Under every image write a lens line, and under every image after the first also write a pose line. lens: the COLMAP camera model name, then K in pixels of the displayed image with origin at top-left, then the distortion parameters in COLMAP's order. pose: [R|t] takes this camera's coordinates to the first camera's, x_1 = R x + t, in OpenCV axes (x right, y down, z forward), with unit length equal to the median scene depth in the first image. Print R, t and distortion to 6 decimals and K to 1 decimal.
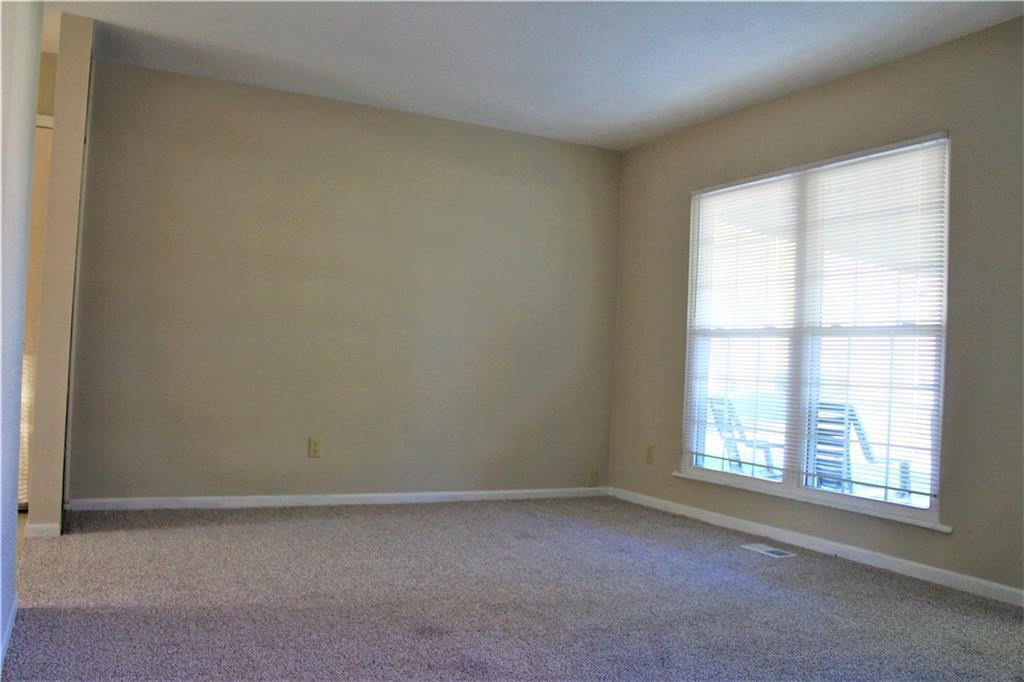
lens RADIAL K [[882.5, 0, 512.0], [0, 882.5, 341.0], [0, 0, 1]] dist [-0.077506, 0.008937]
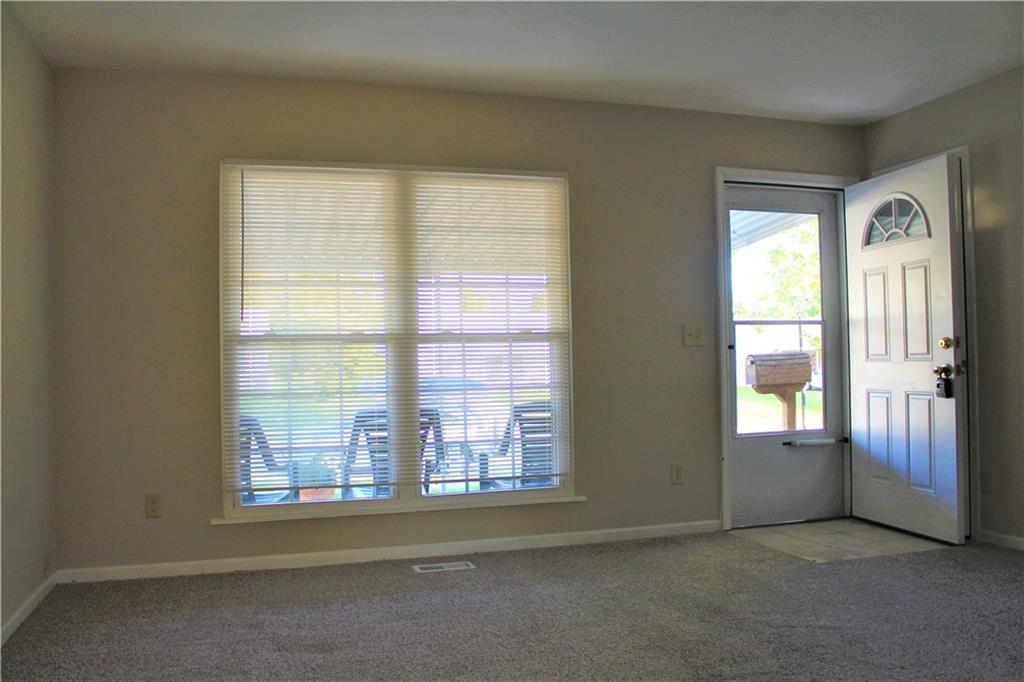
lens RADIAL K [[882.5, 0, 512.0], [0, 882.5, 341.0], [0, 0, 1]] dist [-0.077506, 0.008937]
pose [[0.171241, -0.024515, 0.984924, -0.603279], [-0.000881, 0.999686, 0.025035, -0.031508], [-0.985229, -0.005155, 0.171166, 0.713947]]
